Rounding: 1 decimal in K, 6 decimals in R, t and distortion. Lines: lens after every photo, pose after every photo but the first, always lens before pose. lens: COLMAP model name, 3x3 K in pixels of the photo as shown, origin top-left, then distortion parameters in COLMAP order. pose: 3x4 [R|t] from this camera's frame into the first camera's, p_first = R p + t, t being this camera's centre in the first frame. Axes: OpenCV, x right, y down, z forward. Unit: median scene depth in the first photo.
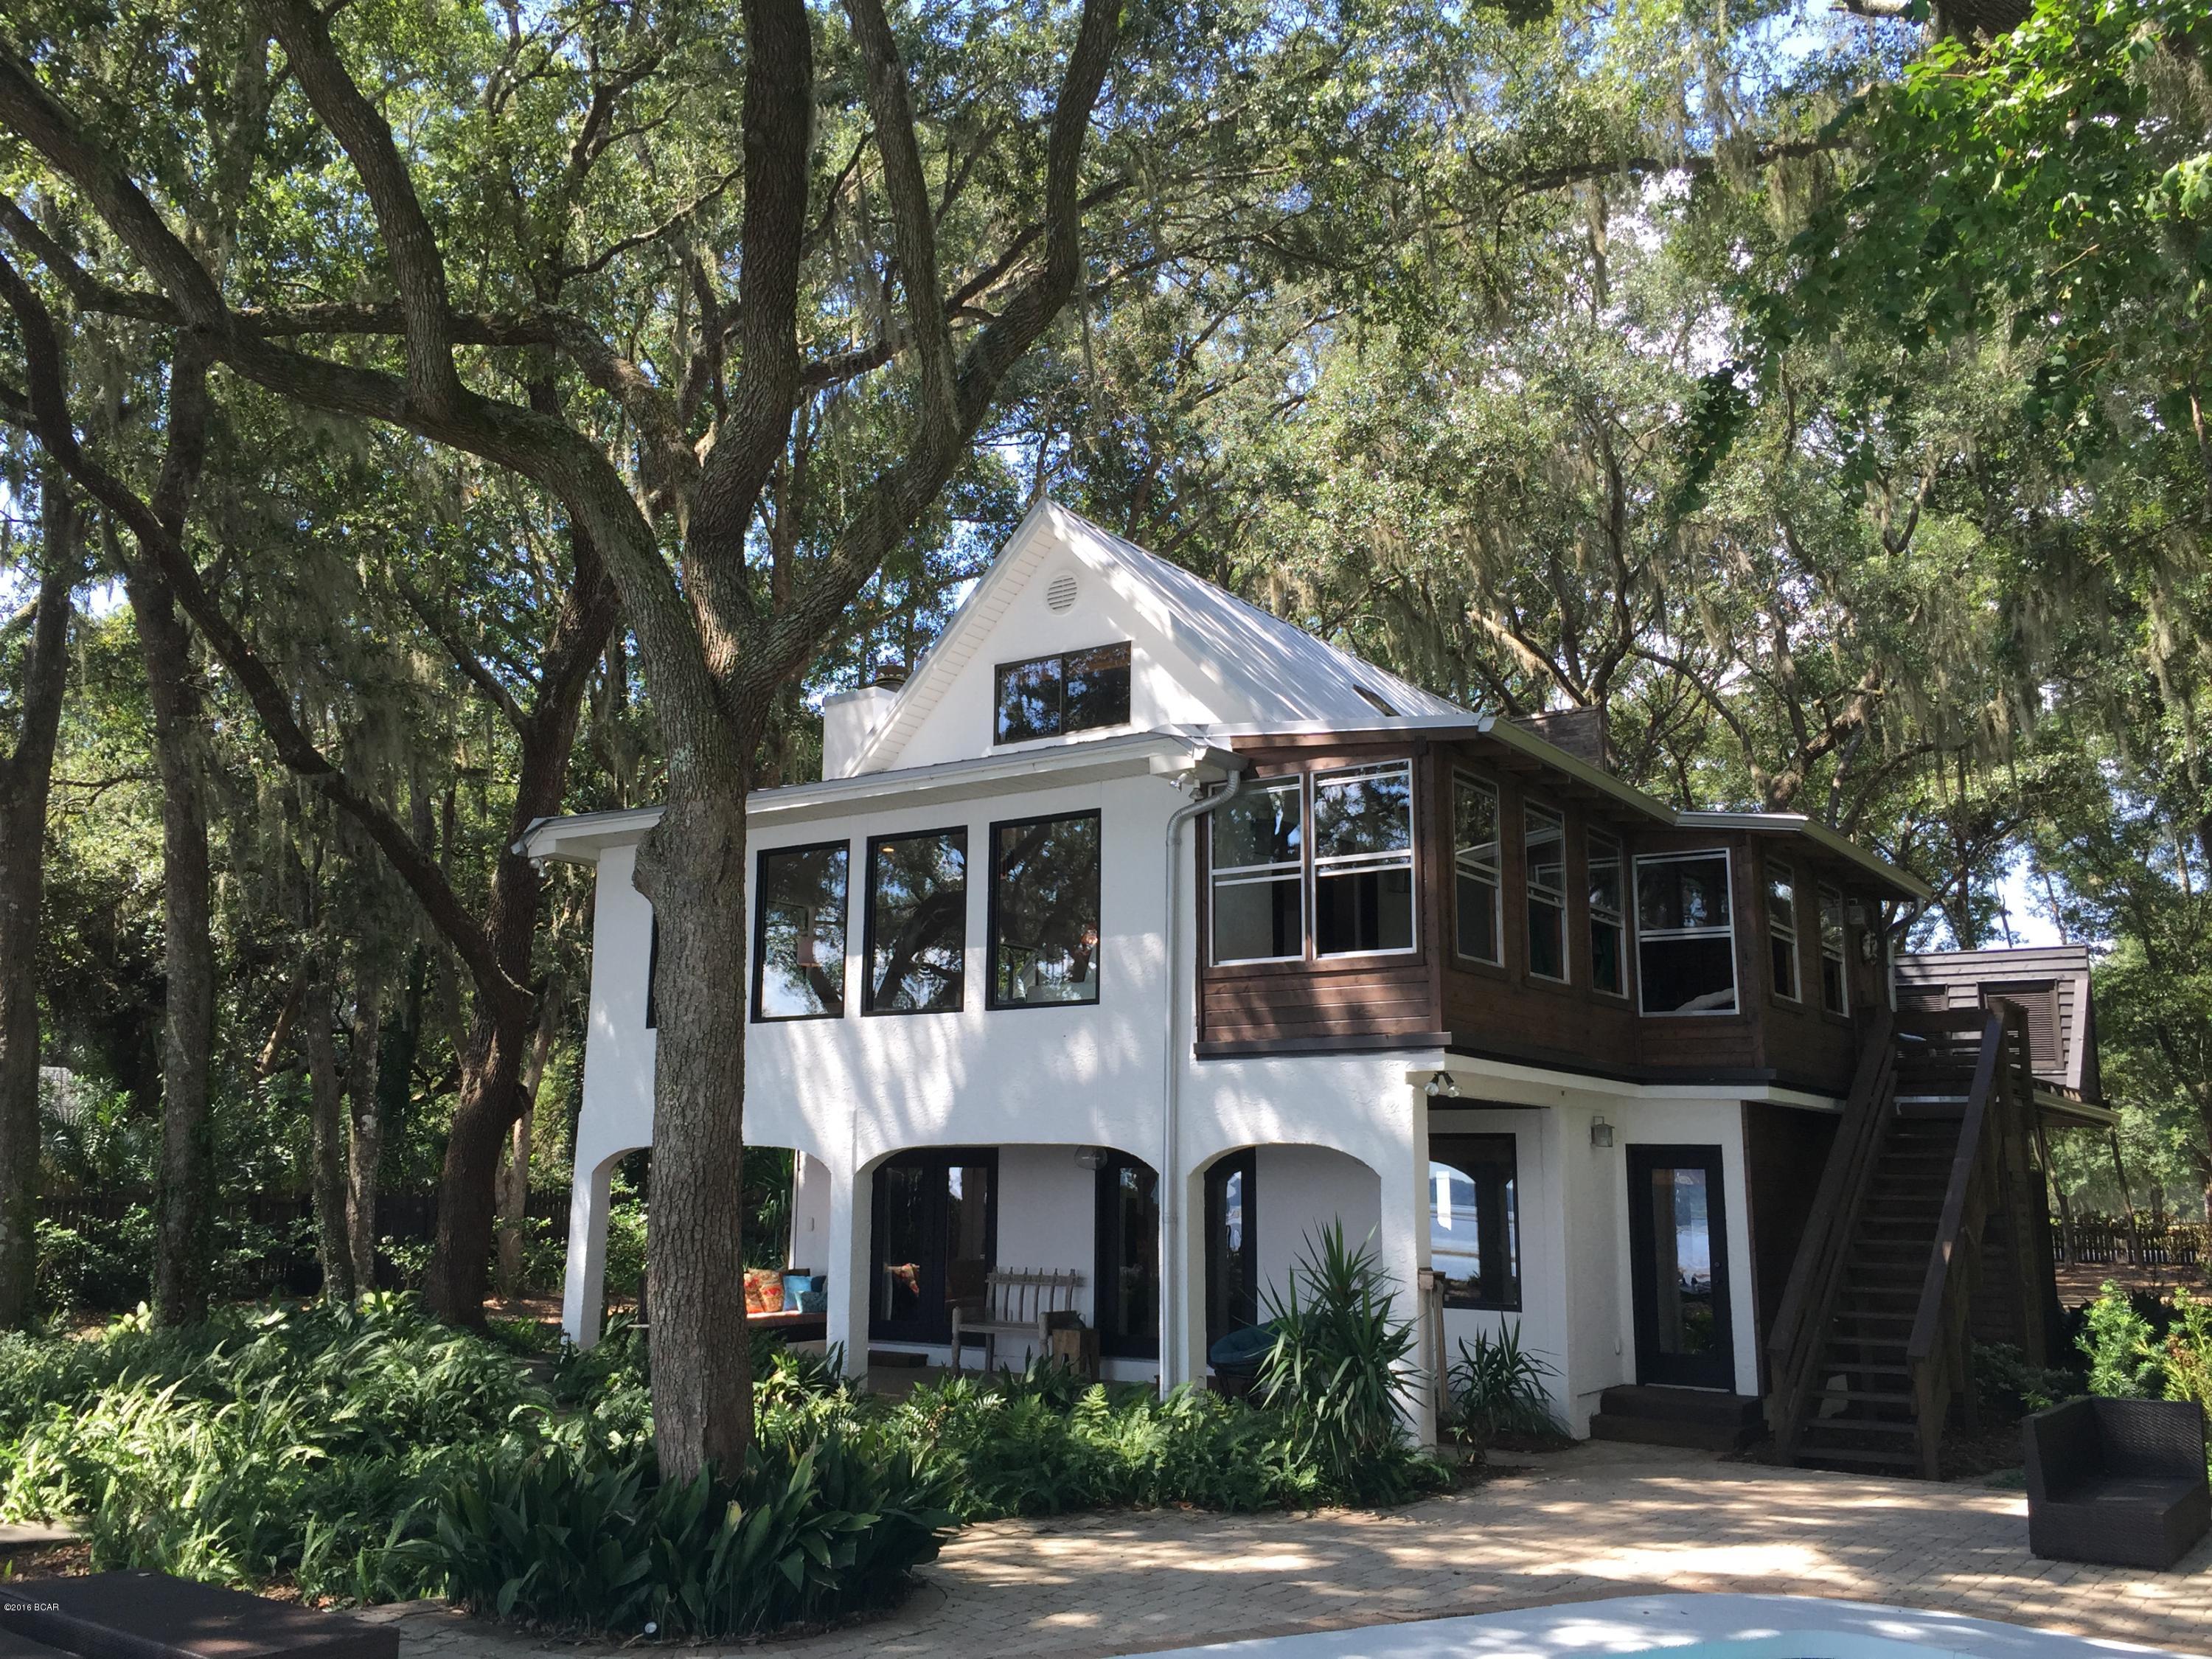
lens RADIAL K [[1894.8, 0, 1104.4], [0, 1894.8, 785.5], [0, 0, 1]] dist [0.009297, 0.006115]
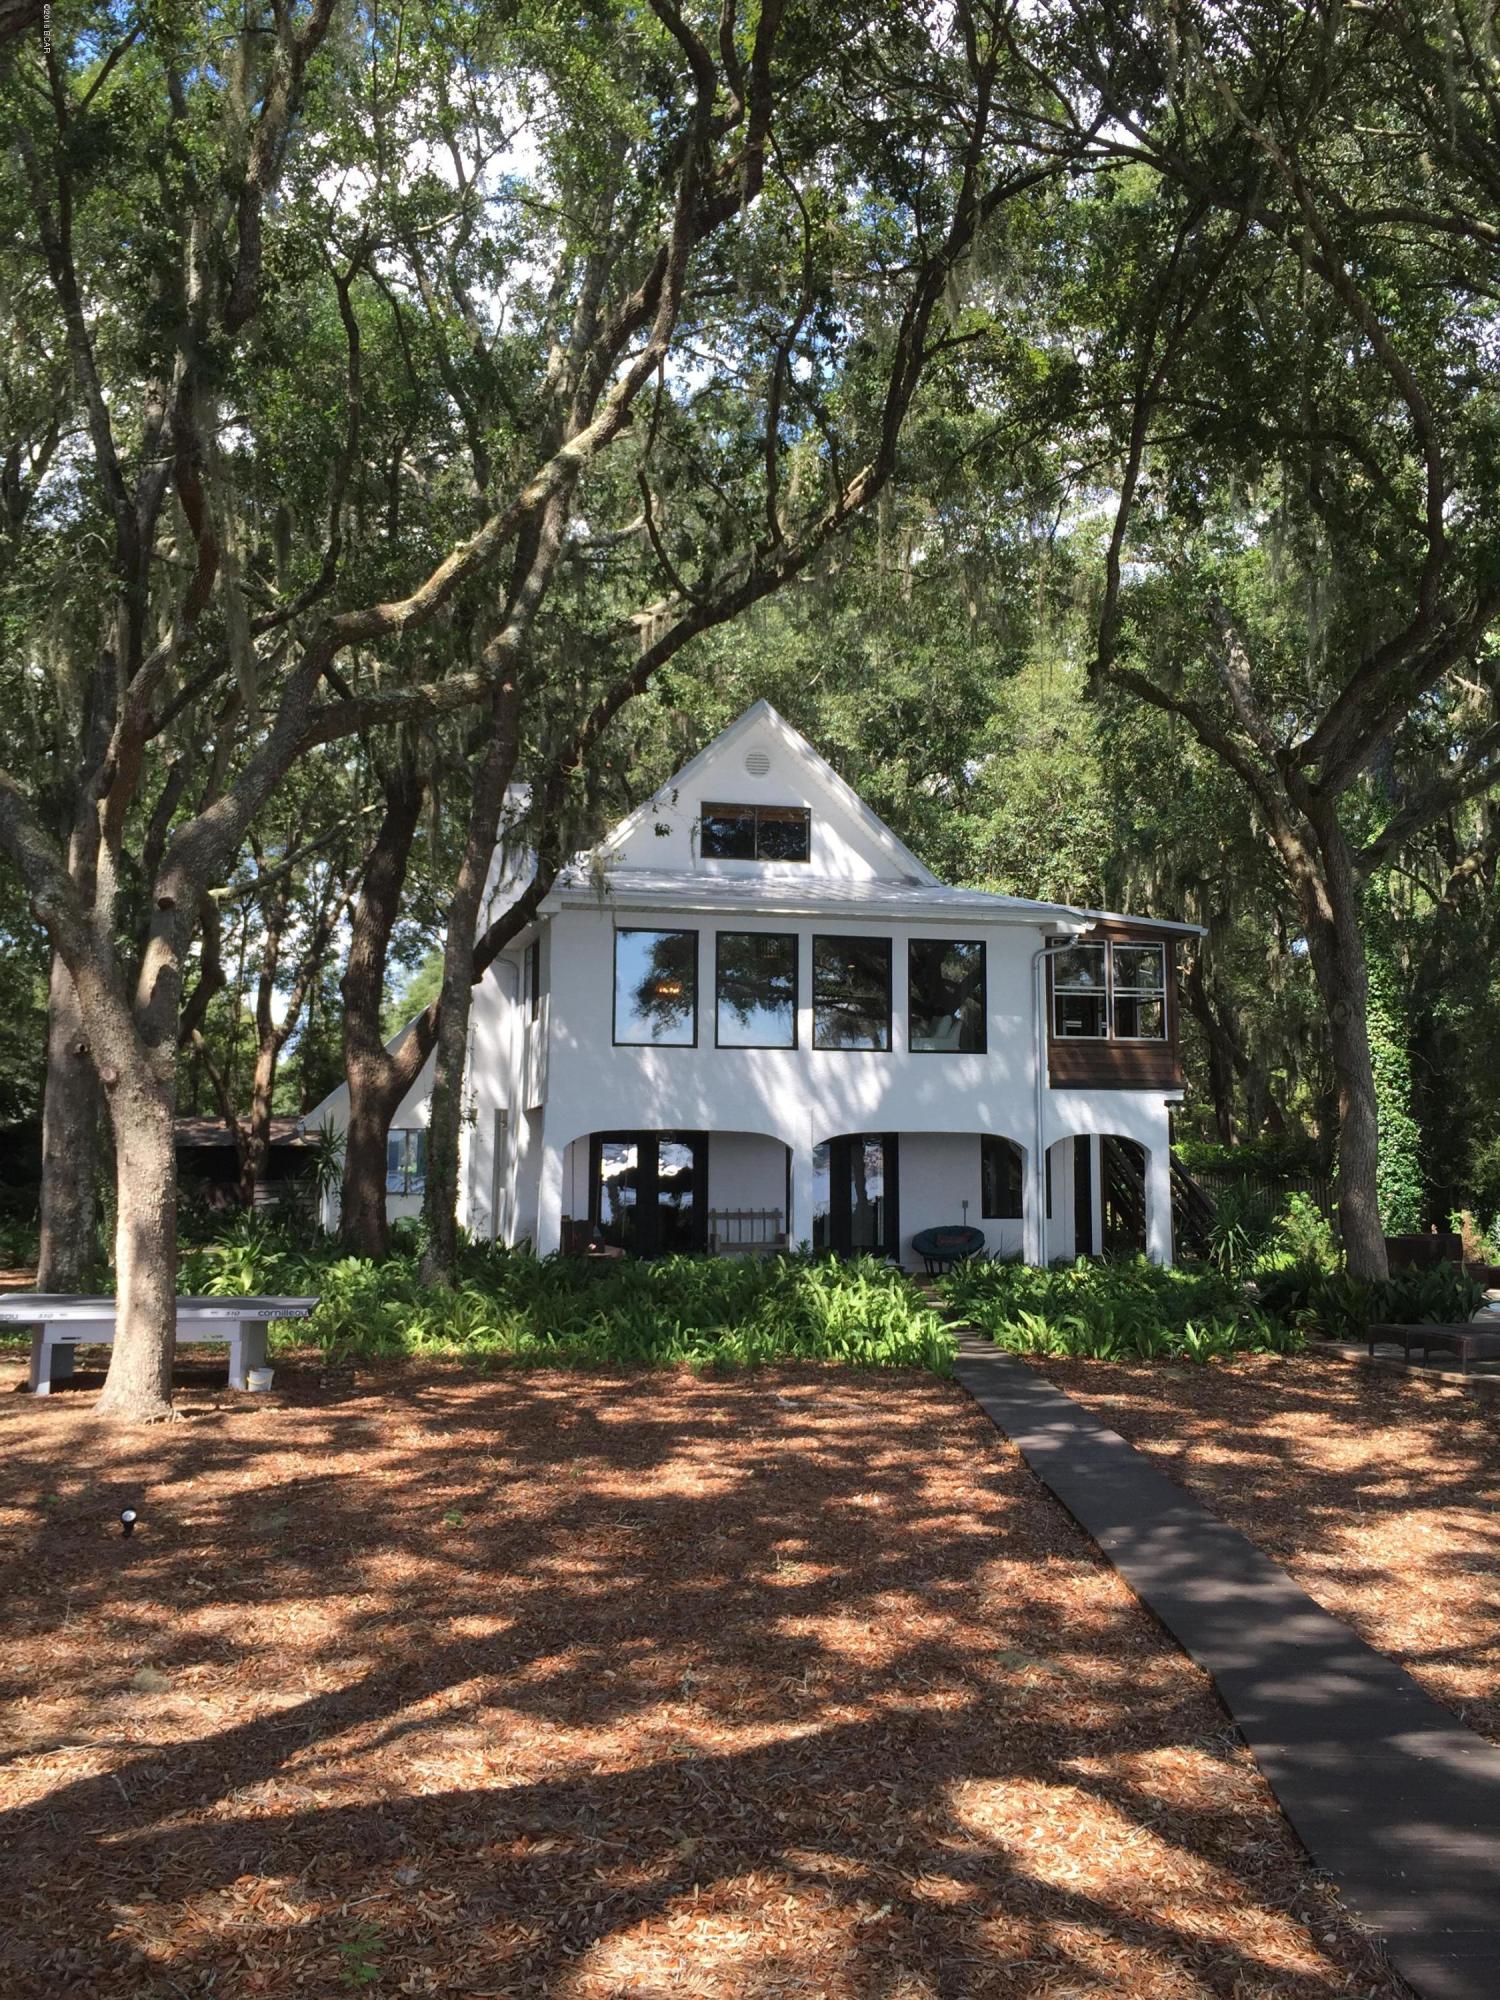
lens RADIAL K [[1713.2, 0, 743.1], [0, 1713.2, 937.7], [0, 0, 1]] dist [0.009297, 0.006115]
pose [[0.659159, 0.091804, 0.746379, -1.285508], [-0.154083, 0.987951, 0.014559, 0.019943], [-0.736049, -0.124601, 0.665362, 0.119662]]
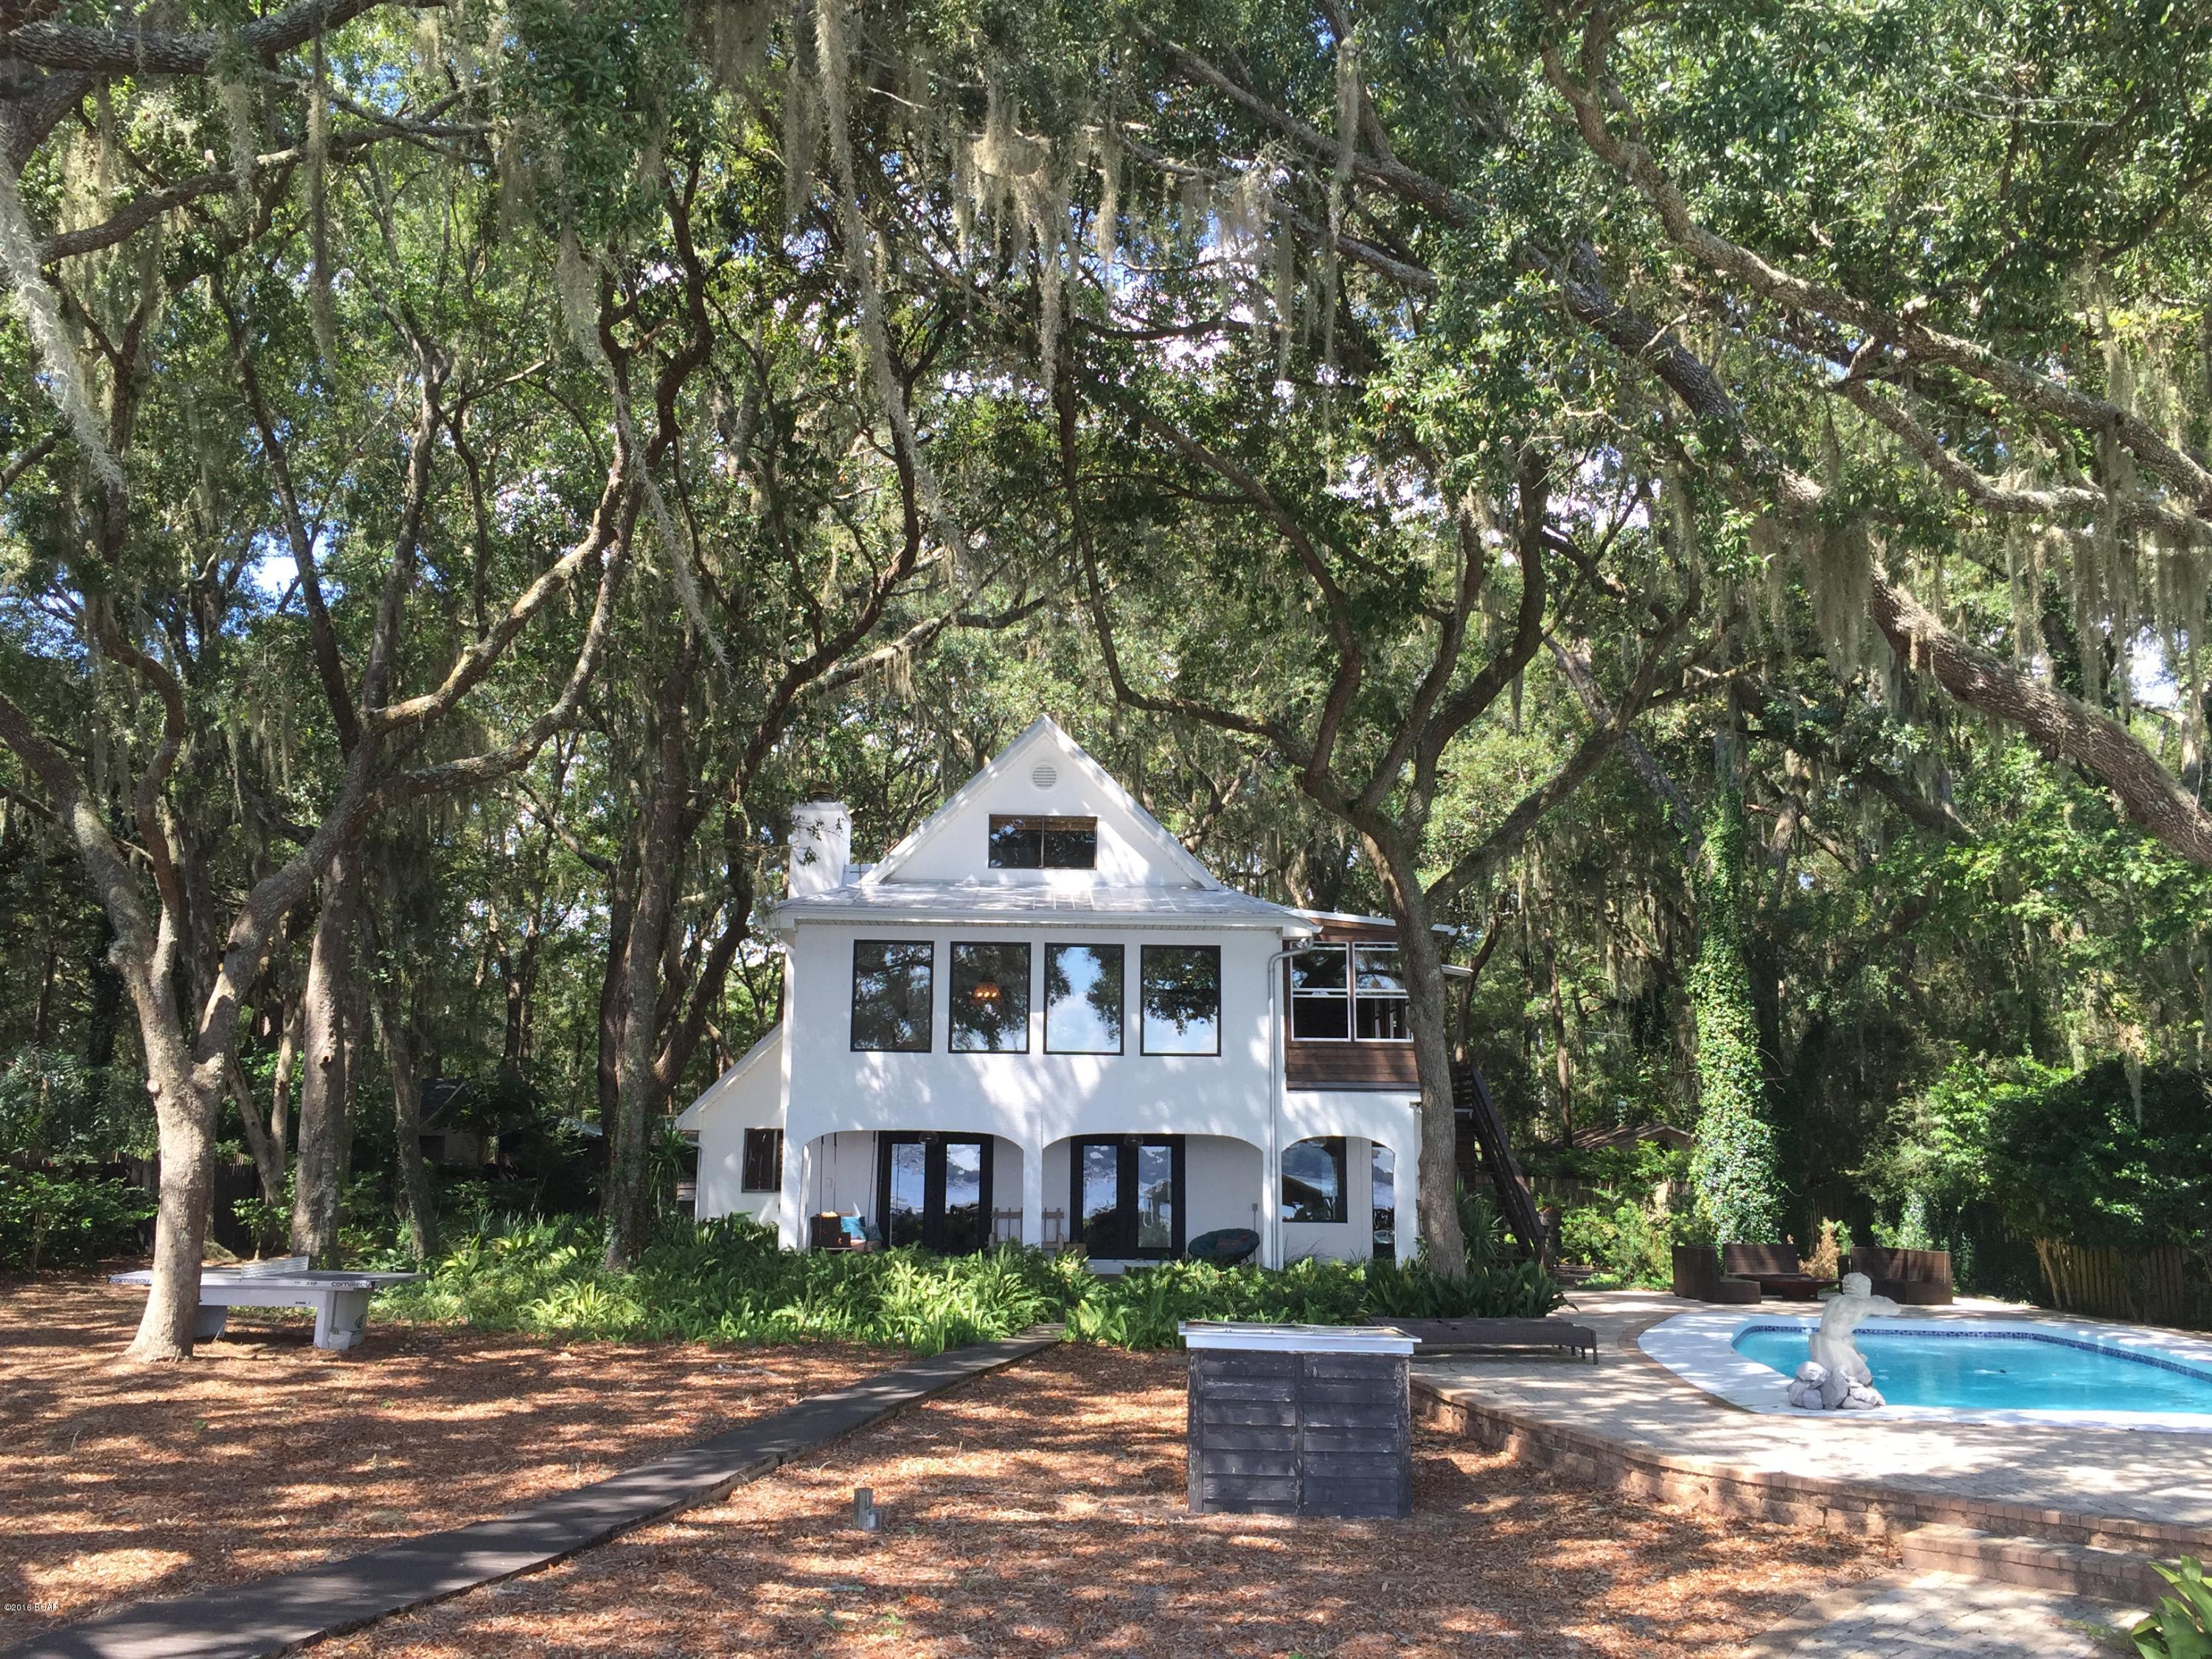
lens RADIAL K [[1894.8, 0, 1104.4], [0, 1894.8, 785.5], [0, 0, 1]] dist [0.009297, 0.006115]
pose [[0.794160, 0.118834, 0.595977, -1.134136], [-0.126654, 0.991525, -0.028933, -0.069509], [-0.594364, -0.052506, 0.802480, -0.340438]]
